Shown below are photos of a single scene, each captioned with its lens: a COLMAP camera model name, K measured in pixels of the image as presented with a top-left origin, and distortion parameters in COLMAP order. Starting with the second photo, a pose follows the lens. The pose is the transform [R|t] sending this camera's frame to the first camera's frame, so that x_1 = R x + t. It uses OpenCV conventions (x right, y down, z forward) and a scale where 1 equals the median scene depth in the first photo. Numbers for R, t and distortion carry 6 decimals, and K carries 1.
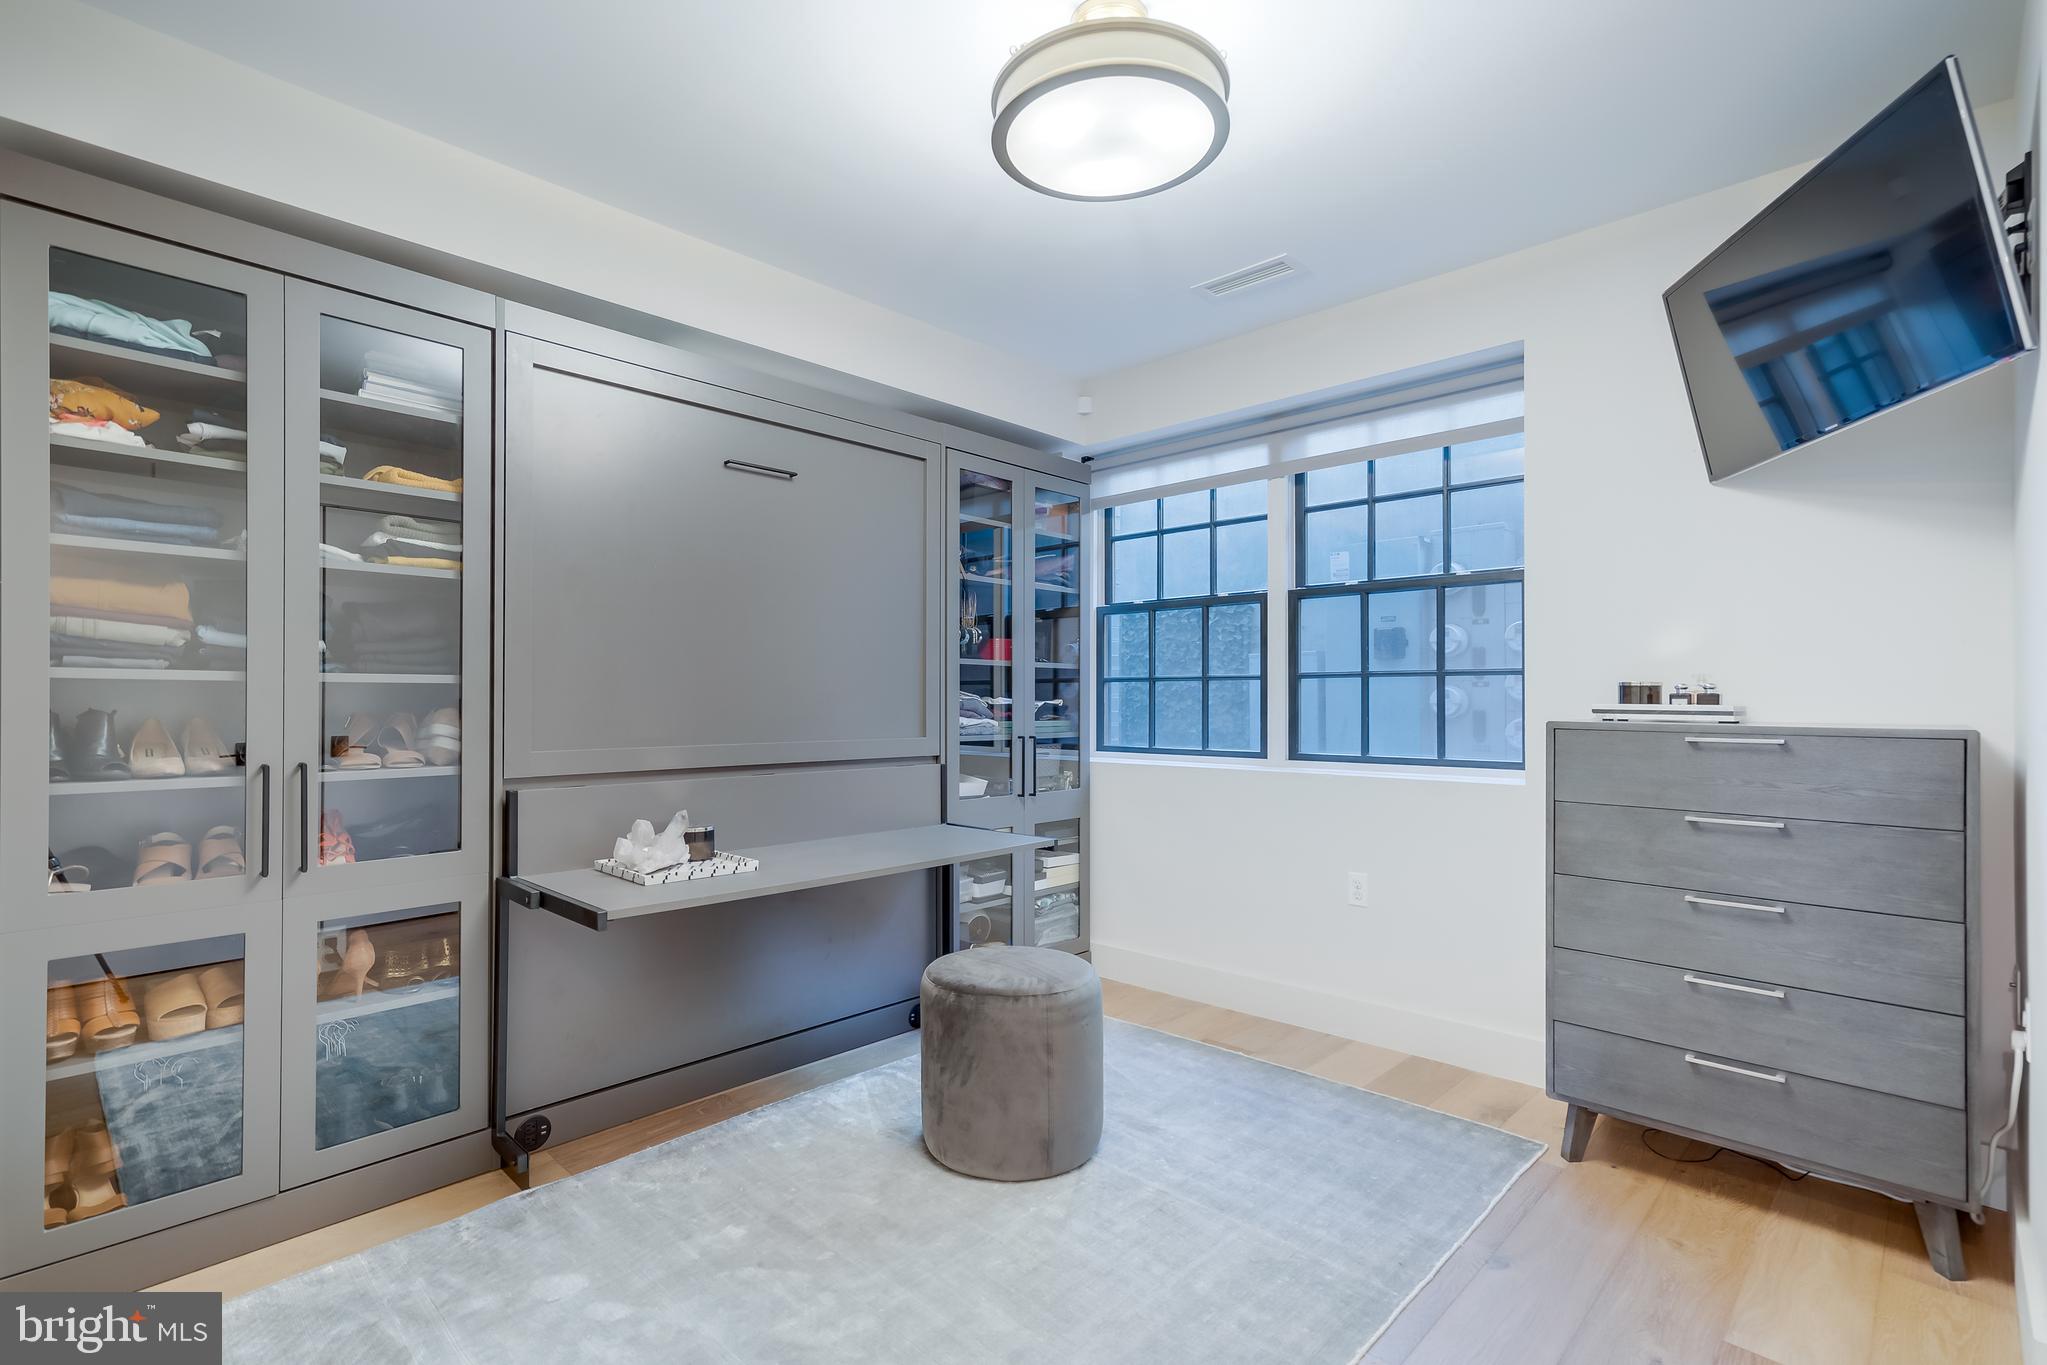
lens RADIAL K [[935.6, 0, 1017.3], [0, 935.6, 696.1], [0, 0, 1]] dist [0.030297, 0.000765]
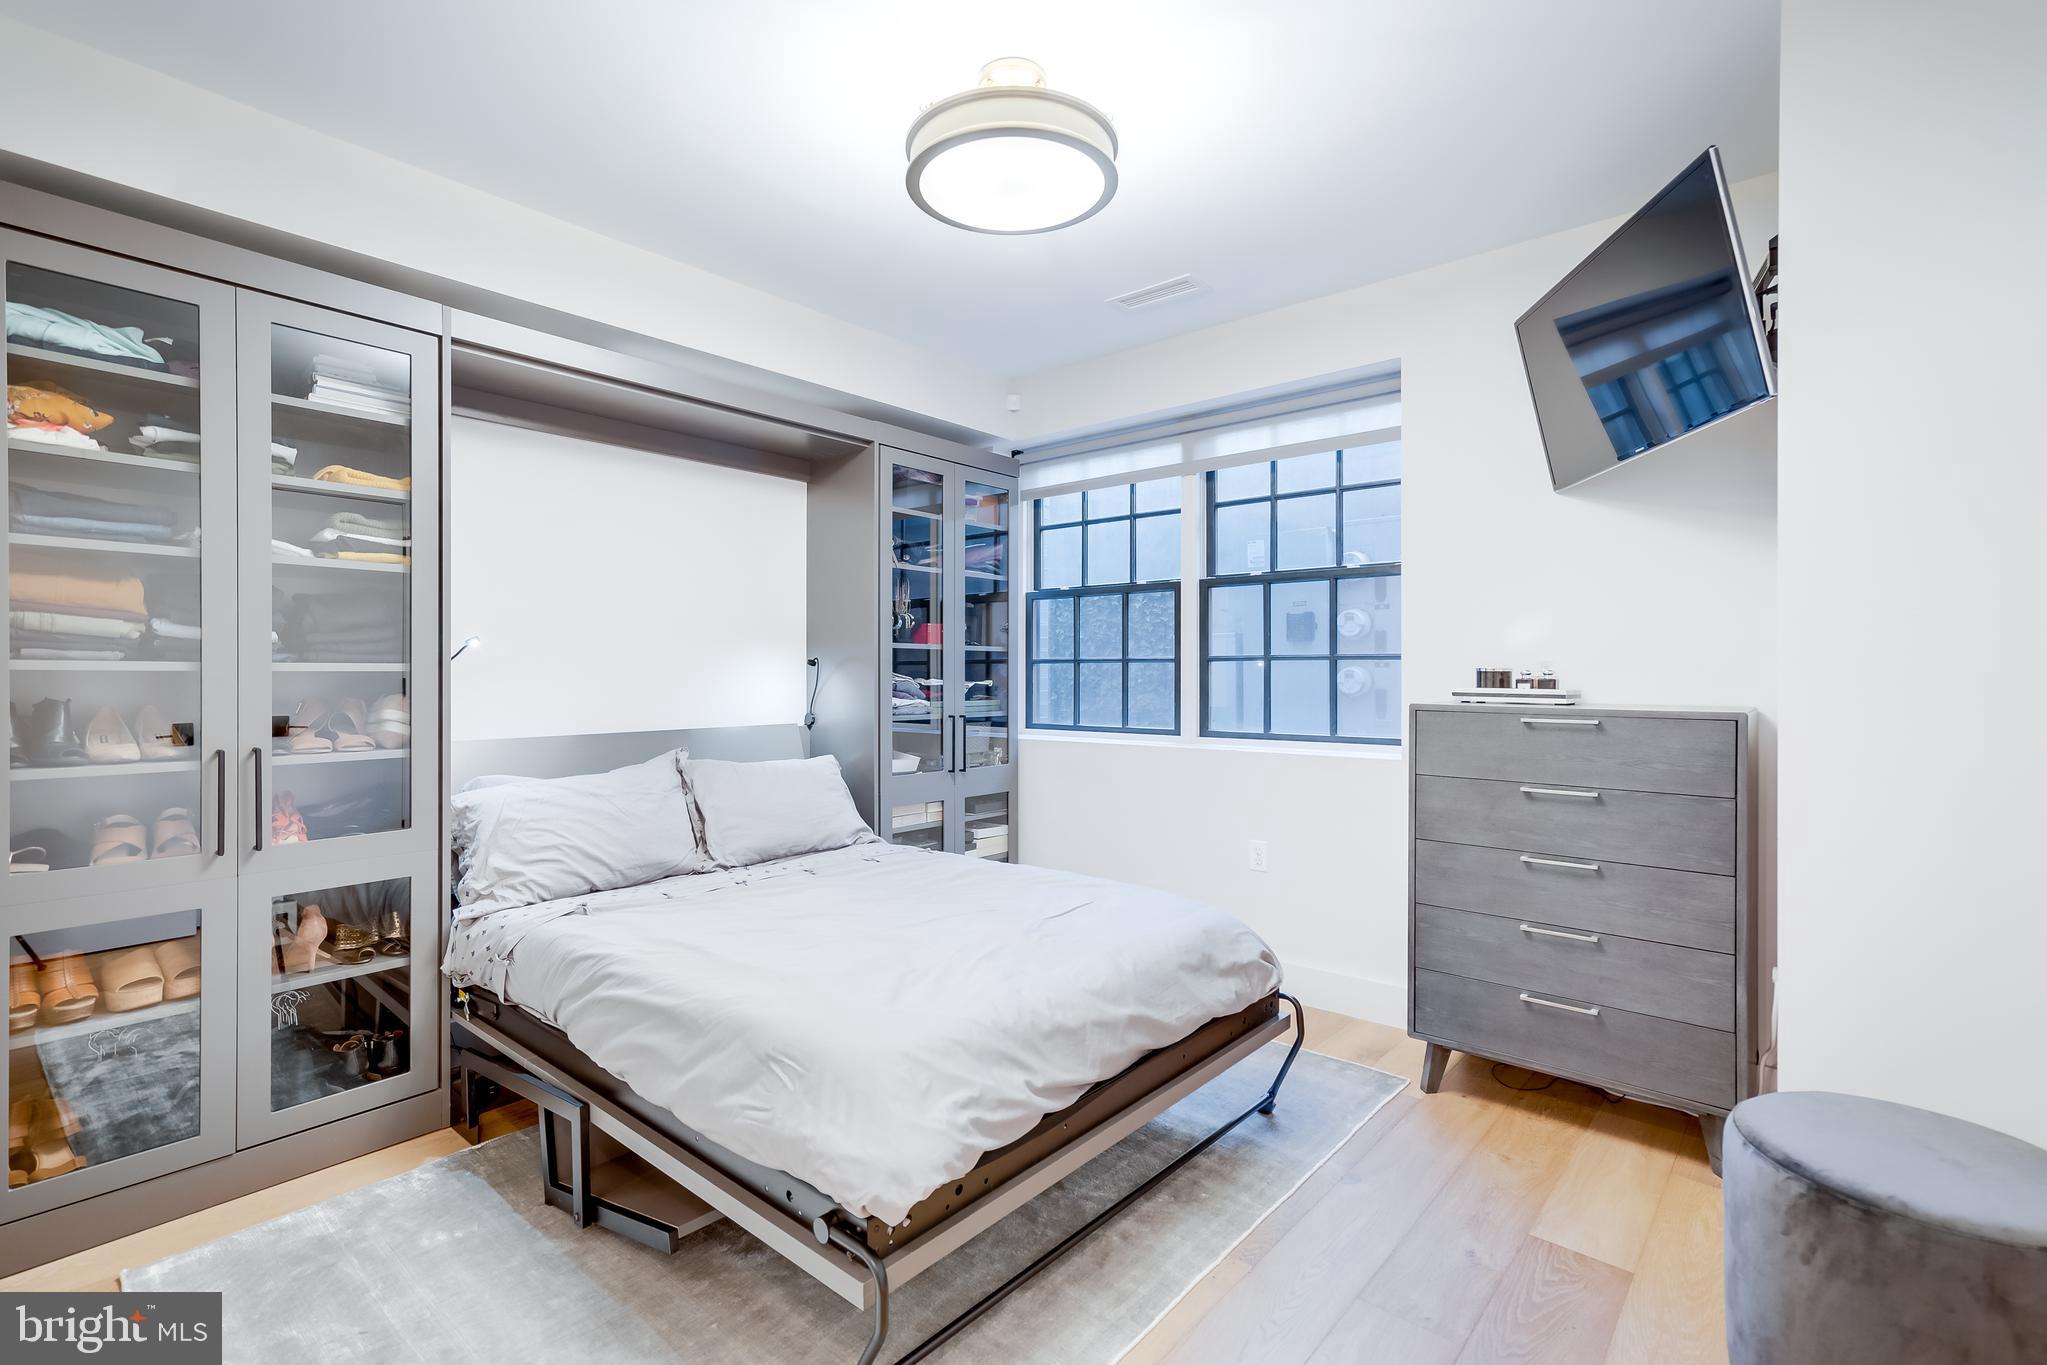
lens RADIAL K [[935.6, 0, 1022.5], [0, 935.6, 671.6], [0, 0, 1]] dist [0.030297, 0.000765]
pose [[0.998693, -0.001231, 0.051099, 0.043870], [0.001008, 0.999990, 0.004389, -0.017140], [-0.051104, -0.004332, 0.998684, -0.097068]]
